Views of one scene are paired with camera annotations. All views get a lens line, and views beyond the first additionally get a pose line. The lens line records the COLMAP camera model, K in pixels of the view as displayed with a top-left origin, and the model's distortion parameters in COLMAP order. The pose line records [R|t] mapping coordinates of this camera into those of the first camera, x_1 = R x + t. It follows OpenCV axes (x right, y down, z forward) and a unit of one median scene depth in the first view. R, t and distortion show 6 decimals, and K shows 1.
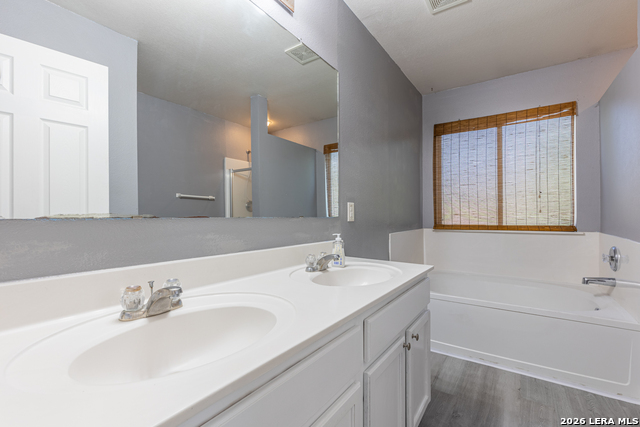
lens RADIAL K [[289.1, 0, 320.4], [0, 289.1, 210.9], [0, 0, 1]] dist [0.007075, -0.002727]
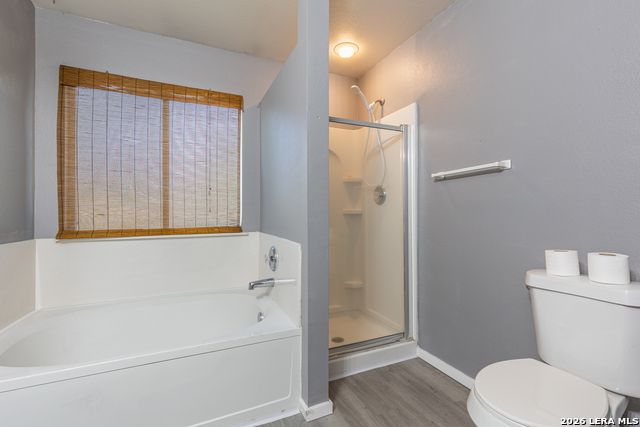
lens RADIAL K [[289.1, 0, 321.1], [0, 289.1, 212.1], [0, 0, 1]] dist [0.007075, -0.002727]
pose [[0.520452, 0.006115, 0.853869, 0.189446], [-0.008558, 0.999961, -0.001945, 0.004307], [-0.853848, -0.006295, 0.520485, 0.261032]]
